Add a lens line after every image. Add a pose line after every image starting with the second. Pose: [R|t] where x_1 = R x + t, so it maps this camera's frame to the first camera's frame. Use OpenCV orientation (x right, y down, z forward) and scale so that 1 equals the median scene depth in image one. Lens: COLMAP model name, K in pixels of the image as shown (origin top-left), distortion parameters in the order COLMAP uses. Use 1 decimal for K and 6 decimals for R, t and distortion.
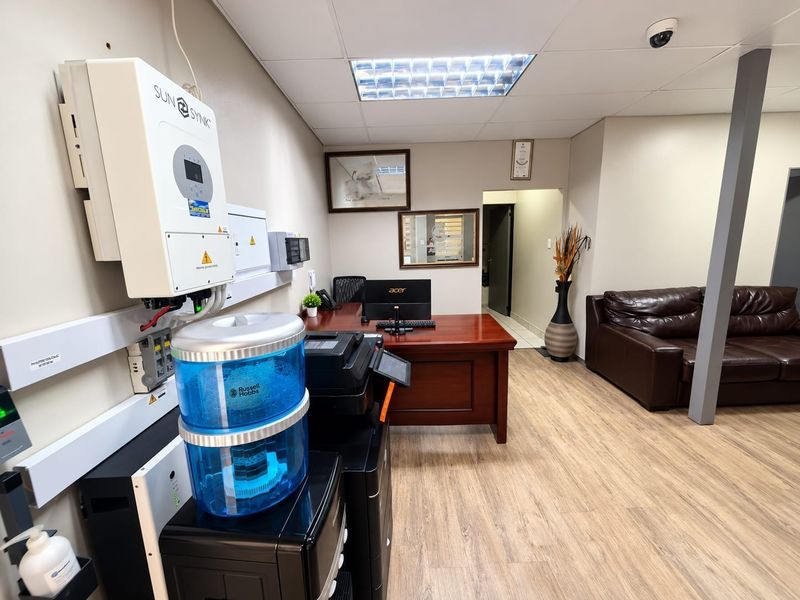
lens RADIAL K [[313.9, 0, 399.1], [0, 313.9, 296.1], [0, 0, 1]] dist [-0.000520, -0.000233]
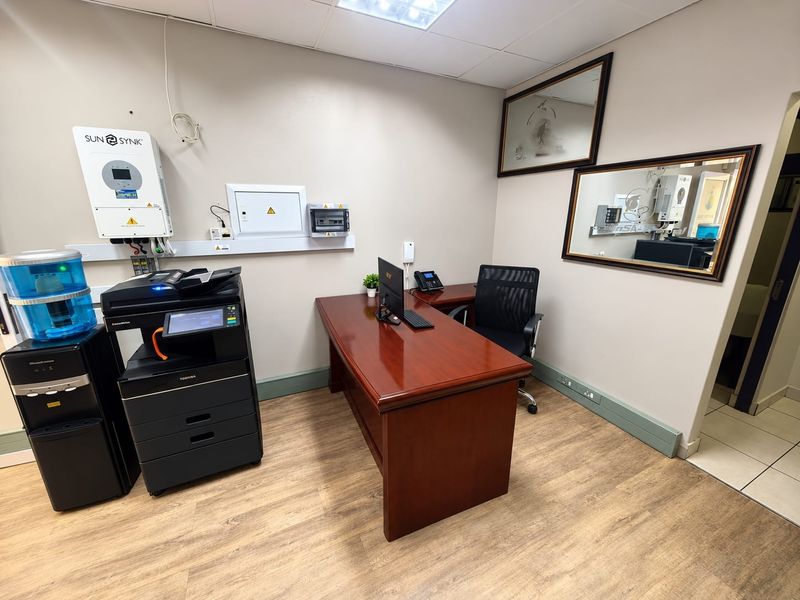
lens RADIAL K [[313.9, 0, 402.5], [0, 313.9, 296.3], [0, 0, 1]] dist [-0.000520, -0.000233]
pose [[0.419436, 0.275020, -0.865123, 0.840008], [-0.176047, 0.959555, 0.219687, -0.180731], [0.890551, 0.060158, 0.450888, 0.760311]]
